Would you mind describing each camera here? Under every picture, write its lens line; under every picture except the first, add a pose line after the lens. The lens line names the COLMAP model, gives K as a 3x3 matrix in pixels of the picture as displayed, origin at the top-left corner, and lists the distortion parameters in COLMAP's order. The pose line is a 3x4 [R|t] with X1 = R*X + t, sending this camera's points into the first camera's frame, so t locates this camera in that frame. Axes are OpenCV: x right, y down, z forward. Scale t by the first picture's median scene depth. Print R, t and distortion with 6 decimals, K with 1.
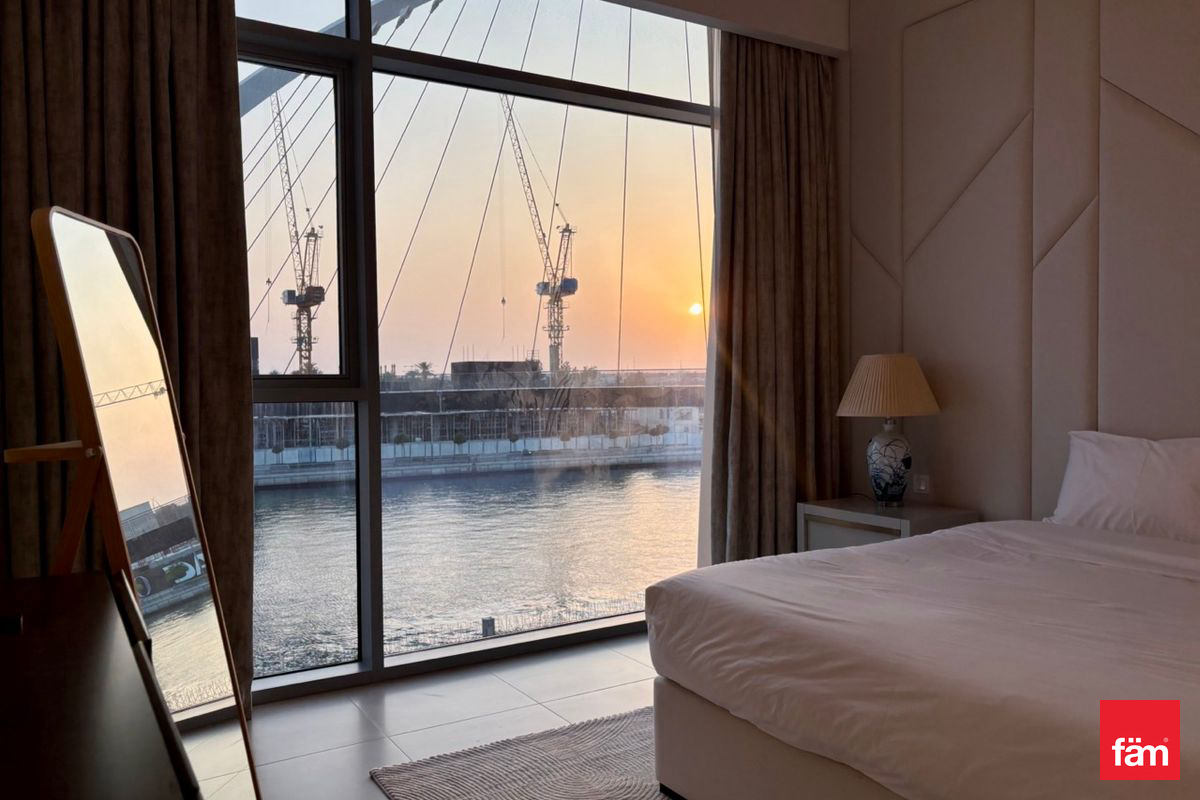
lens RADIAL K [[908.3, 0, 603.3], [0, 908.3, 428.8], [0, 0, 1]] dist [0.070170, -0.079547]
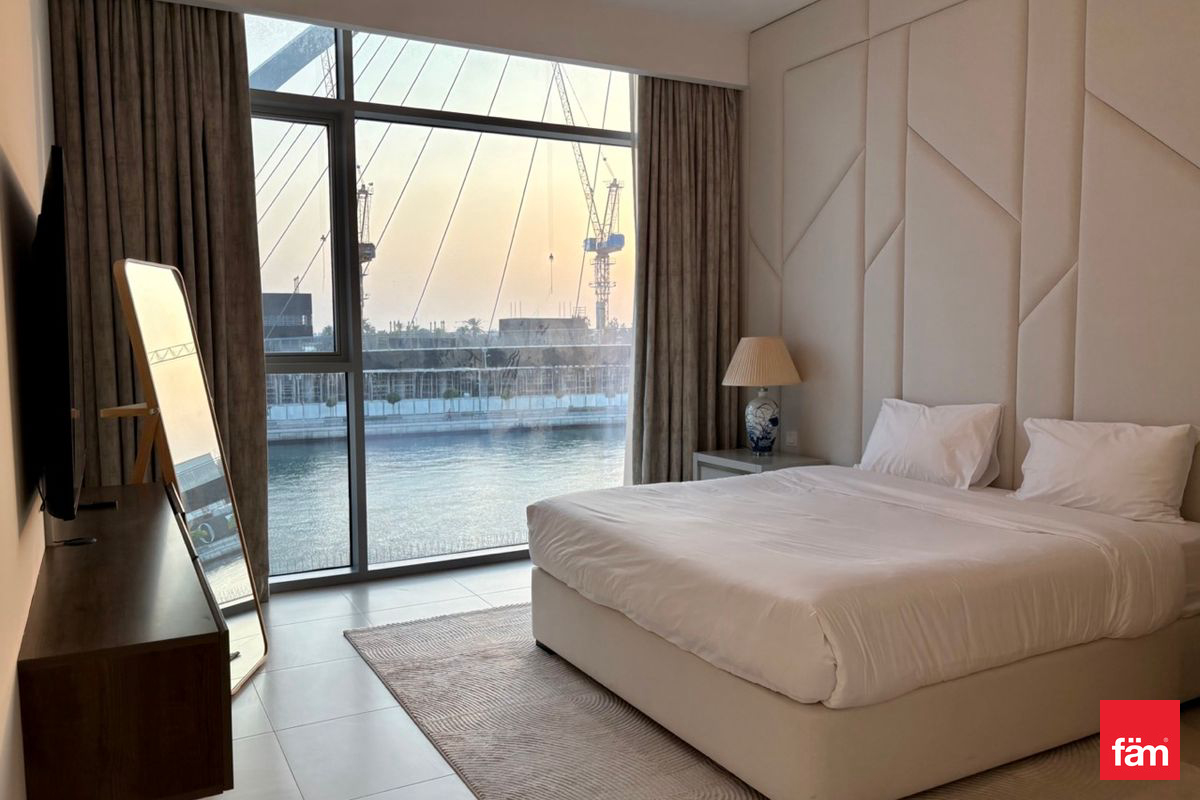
lens RADIAL K [[908.3, 0, 603.3], [0, 908.3, 428.8], [0, 0, 1]] dist [0.070170, -0.079547]
pose [[0.998512, 0.008392, -0.053879, 0.143170], [-0.005788, 0.998816, 0.048309, -0.011857], [0.054221, -0.047925, 0.997378, -0.253071]]
